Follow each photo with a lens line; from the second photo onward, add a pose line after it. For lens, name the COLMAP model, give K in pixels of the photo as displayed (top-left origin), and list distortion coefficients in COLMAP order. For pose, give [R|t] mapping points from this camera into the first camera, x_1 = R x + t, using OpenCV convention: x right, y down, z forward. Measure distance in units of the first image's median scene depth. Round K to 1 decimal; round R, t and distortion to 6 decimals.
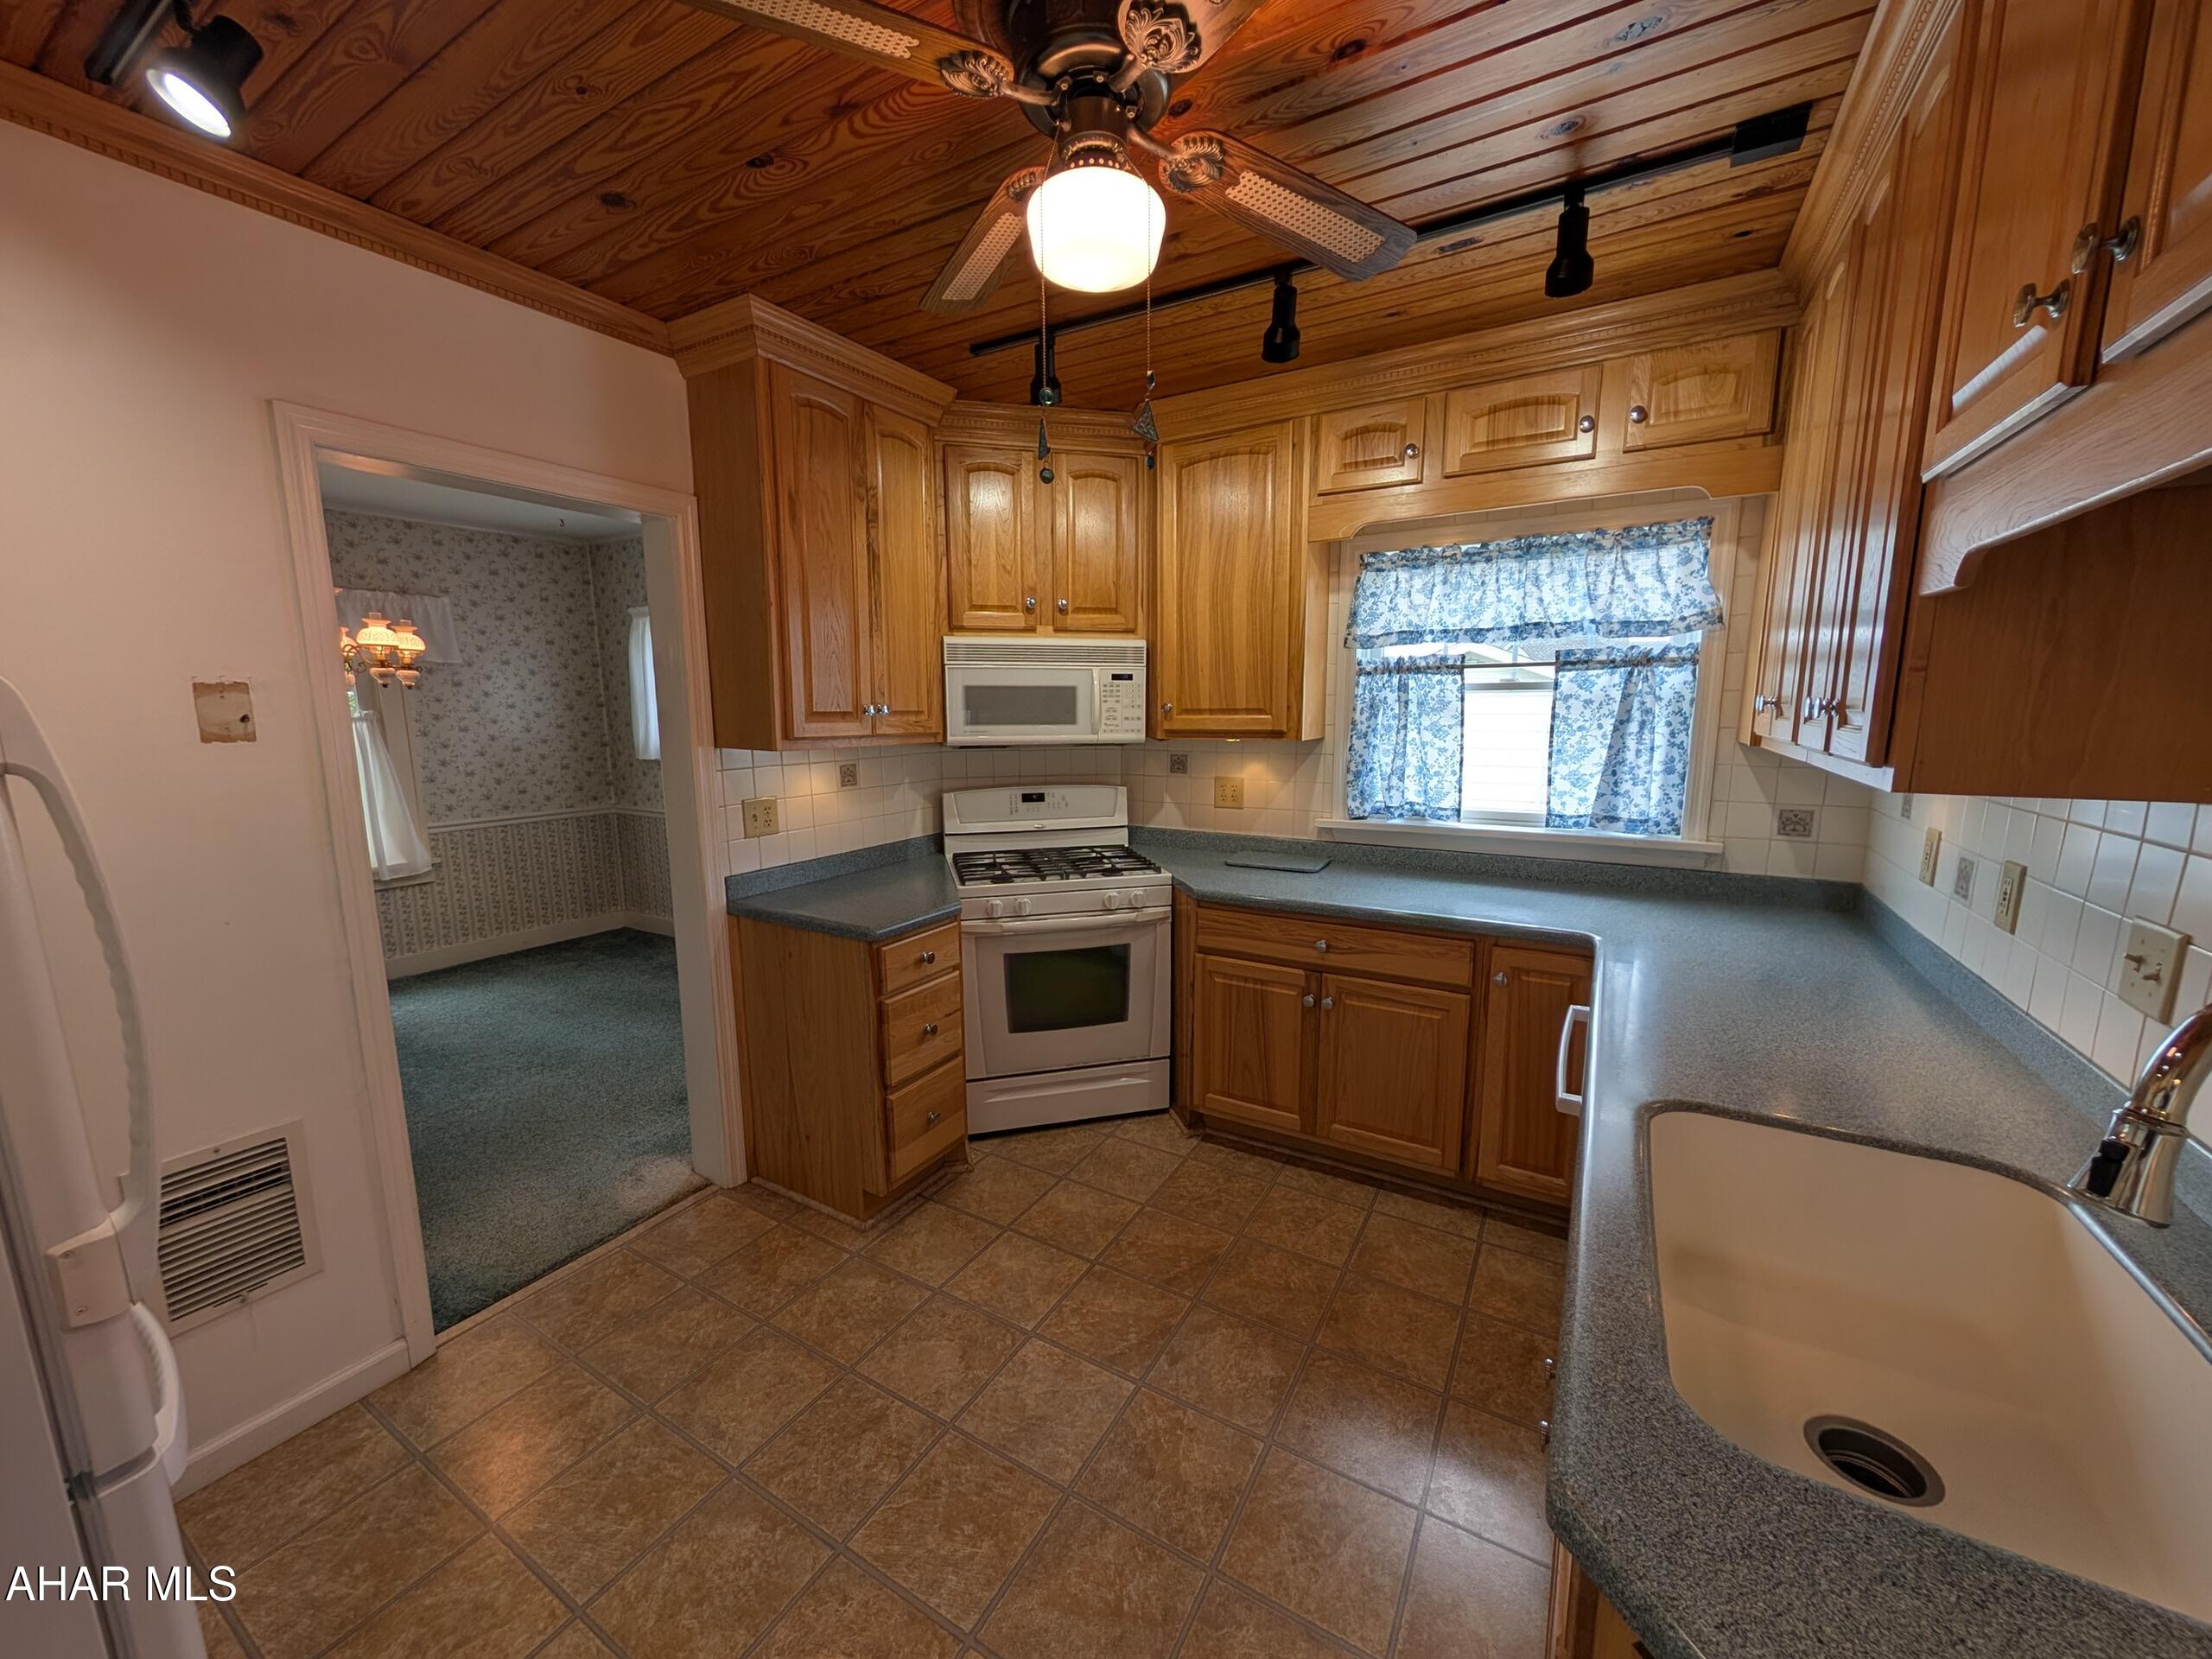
lens RADIAL K [[830.6, 0, 1097.0], [0, 830.6, 829.1], [0, 0, 1]] dist [0.000284, 0.000003]
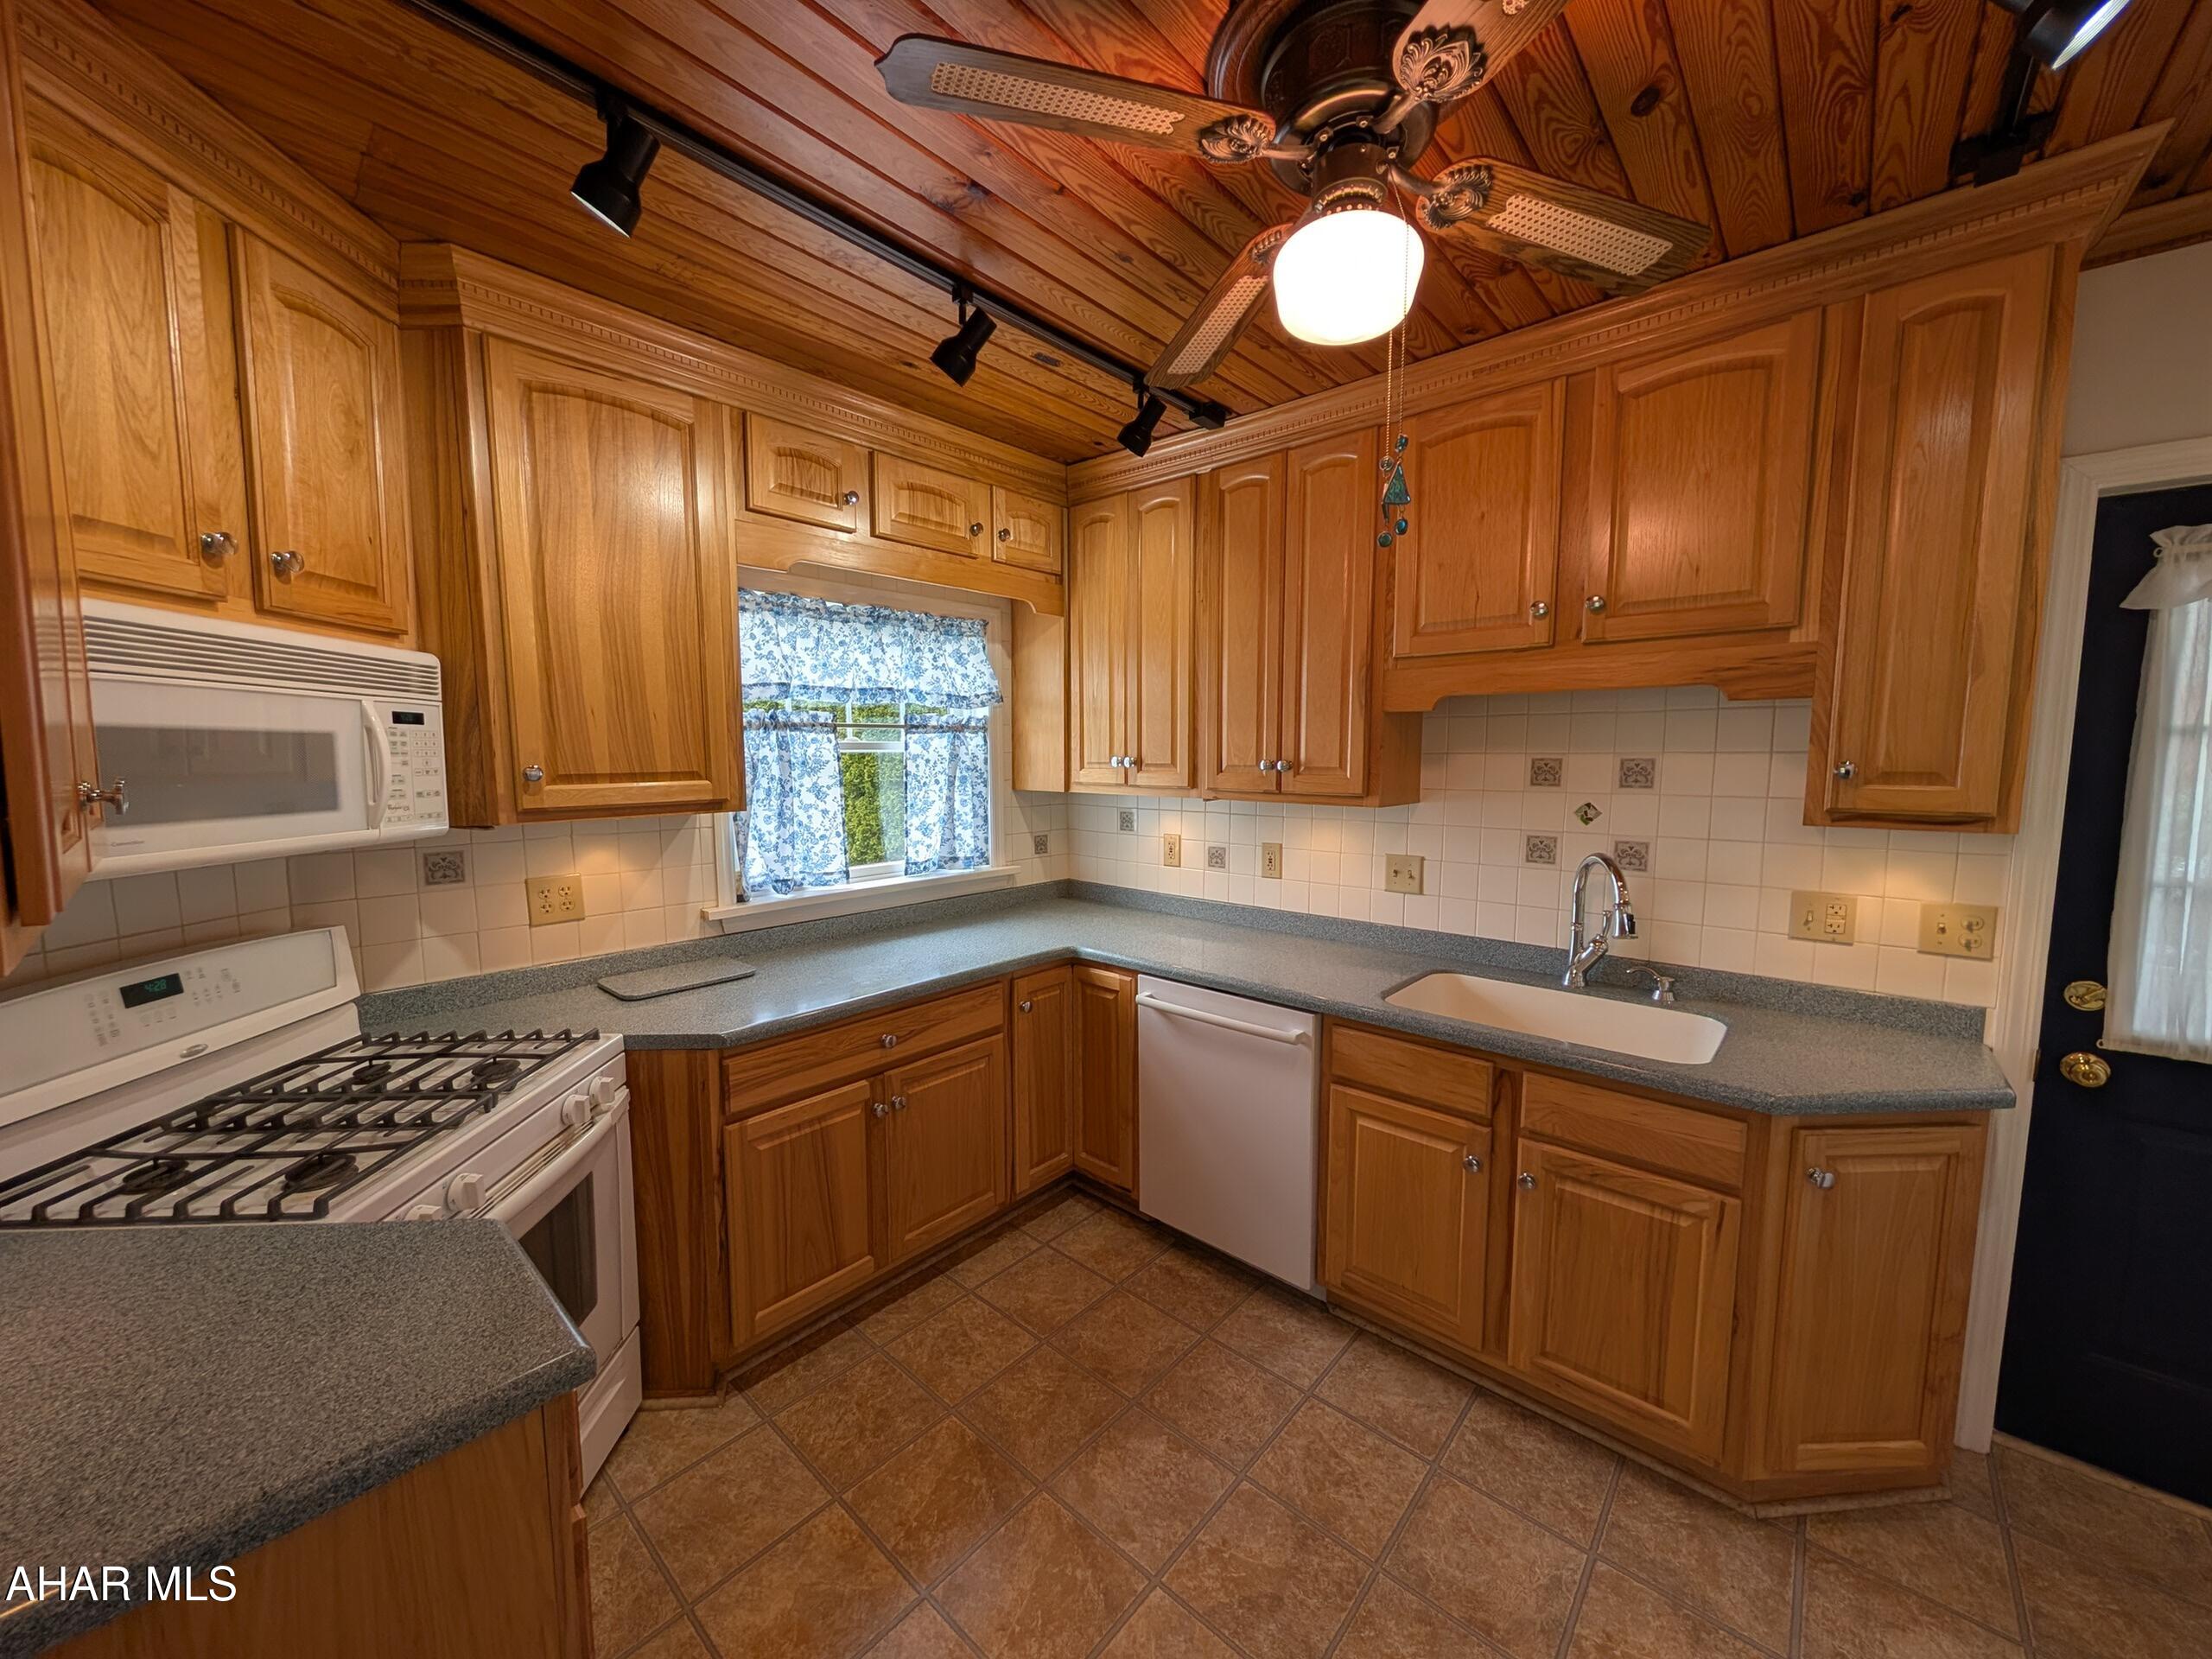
lens RADIAL K [[830.6, 0, 1107.7], [0, 830.6, 831.8], [0, 0, 1]] dist [0.000284, 0.000003]
pose [[0.189999, -0.087663, 0.977863, -0.440338], [0.148501, 0.987112, 0.059639, -0.079562], [-0.970488, 0.133882, 0.200568, 0.489304]]
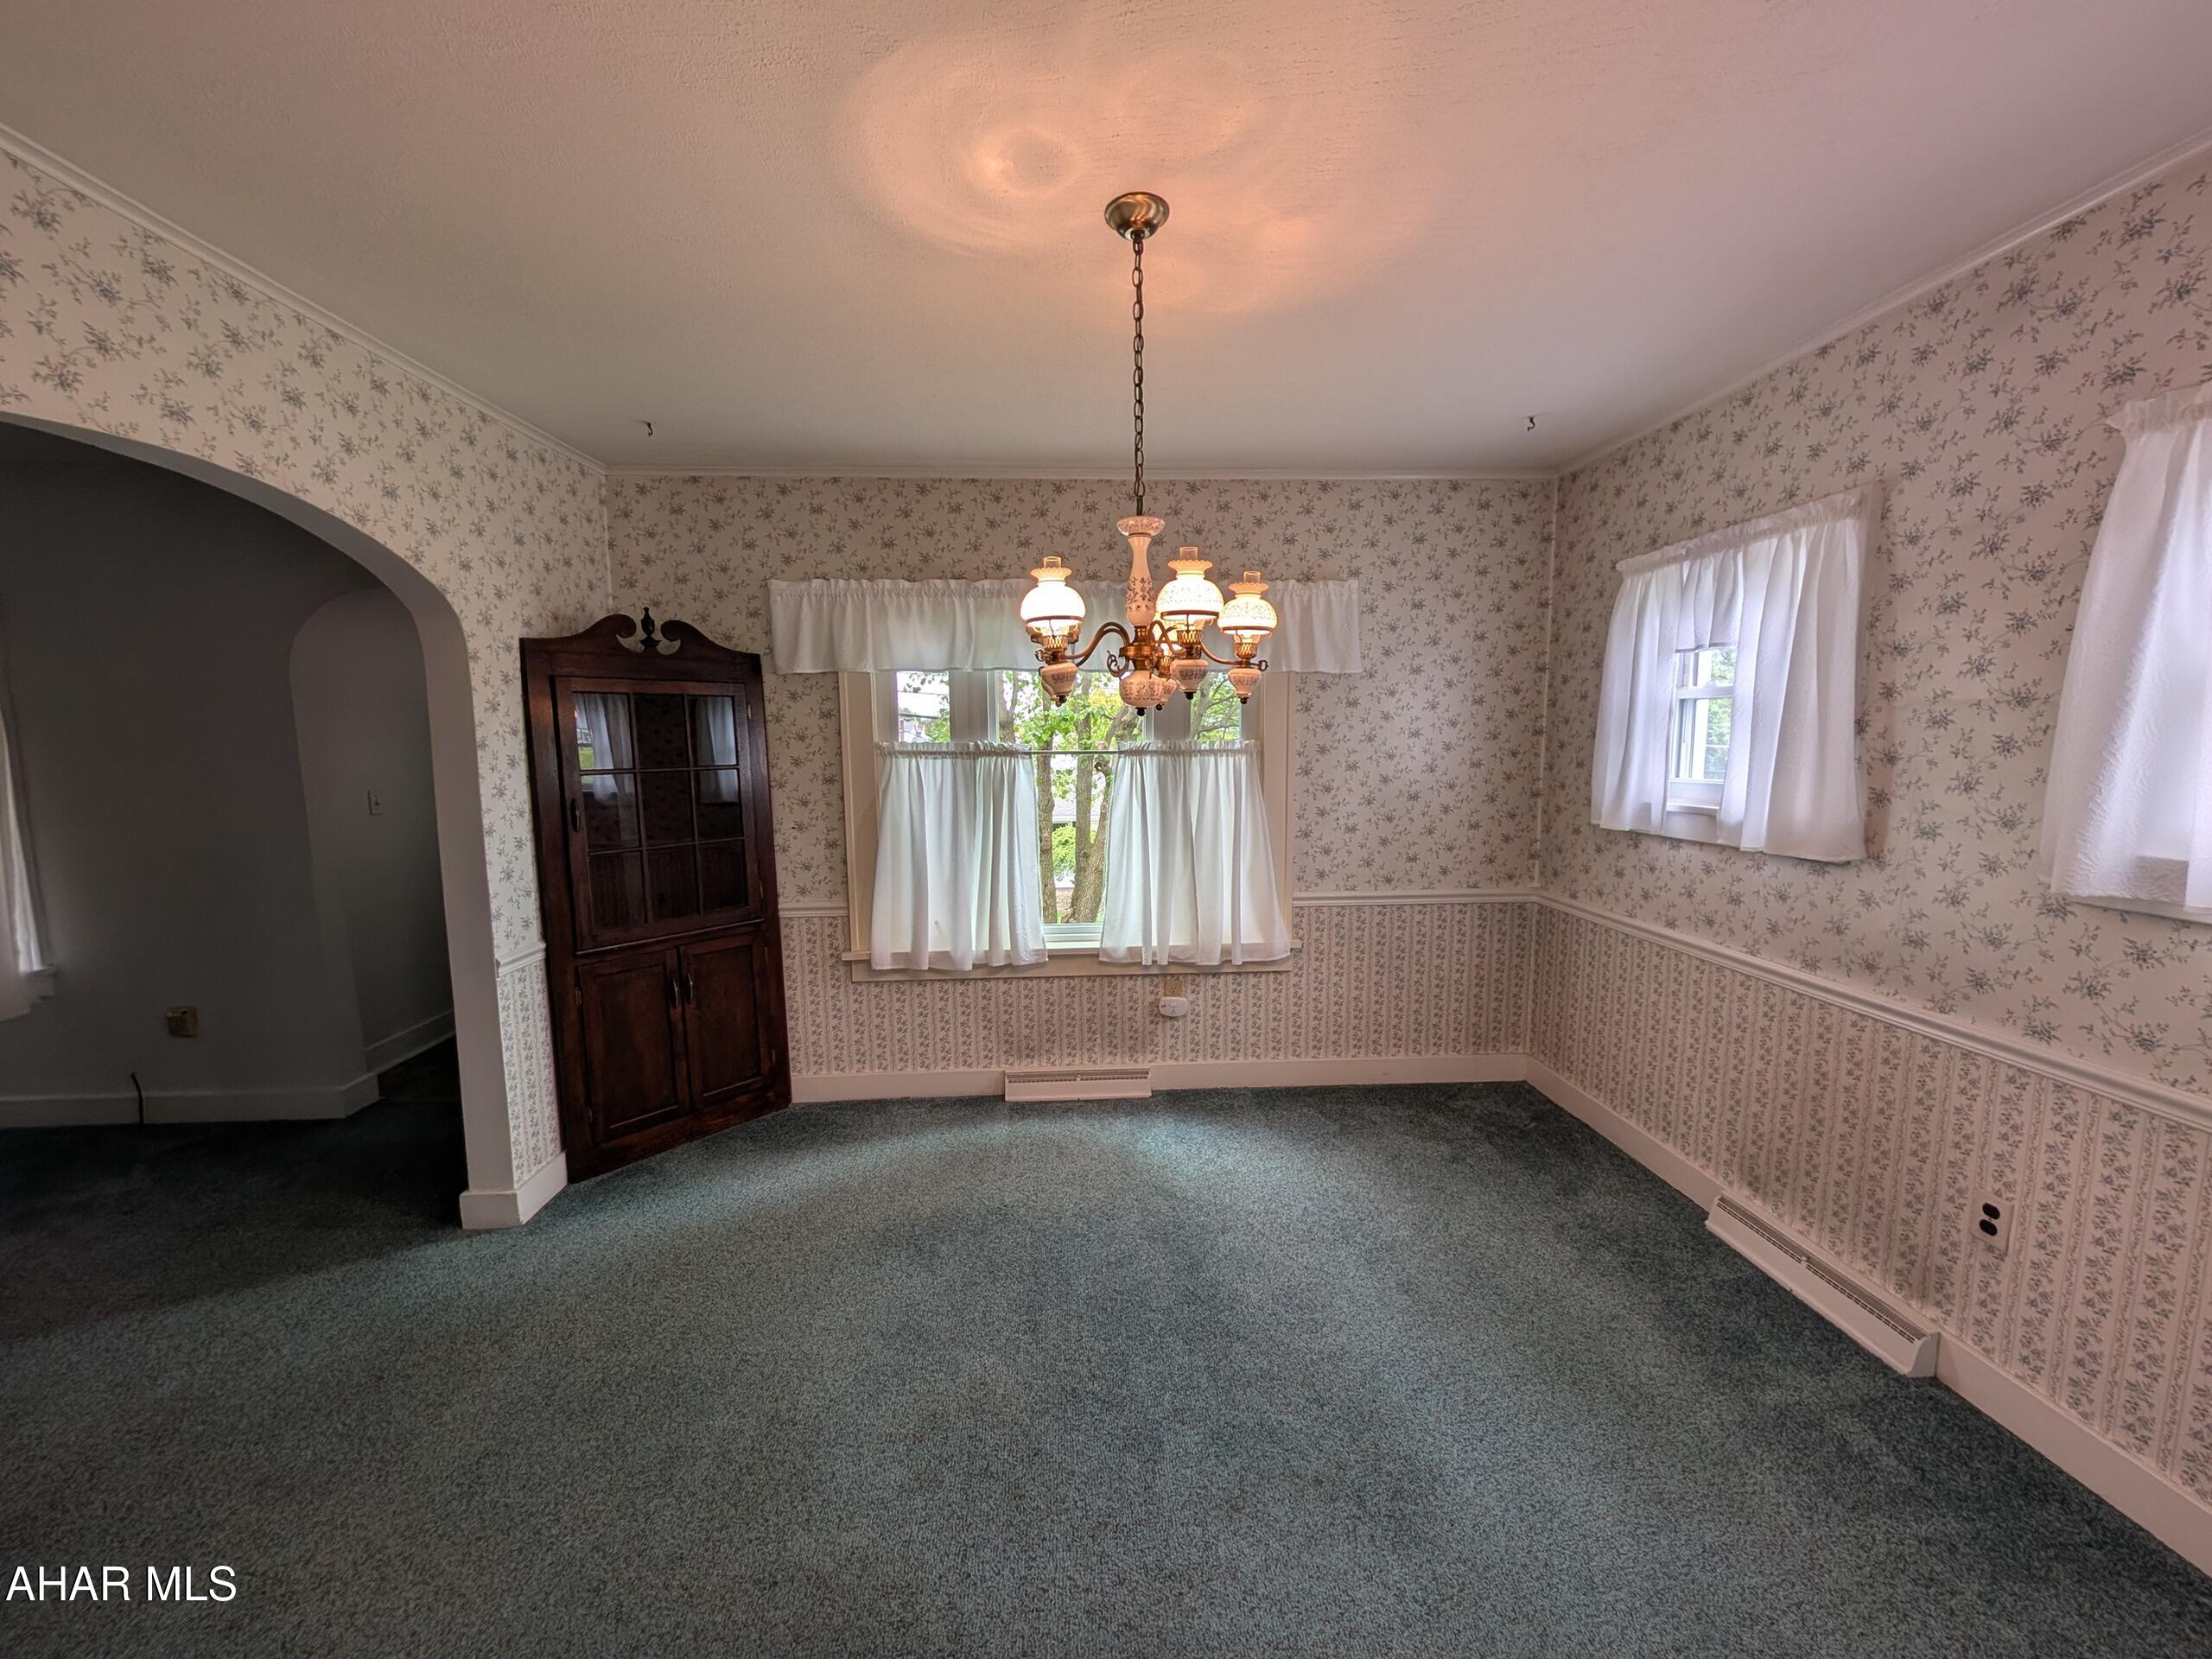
lens RADIAL K [[830.6, 0, 1104.0], [0, 830.6, 838.3], [0, 0, 1]] dist [0.000284, 0.000003]
pose [[0.562919, 0.103505, -0.820005, -0.476667], [-0.120527, 0.991802, 0.042450, -0.103748], [0.817677, 0.074936, 0.570780, 0.693194]]
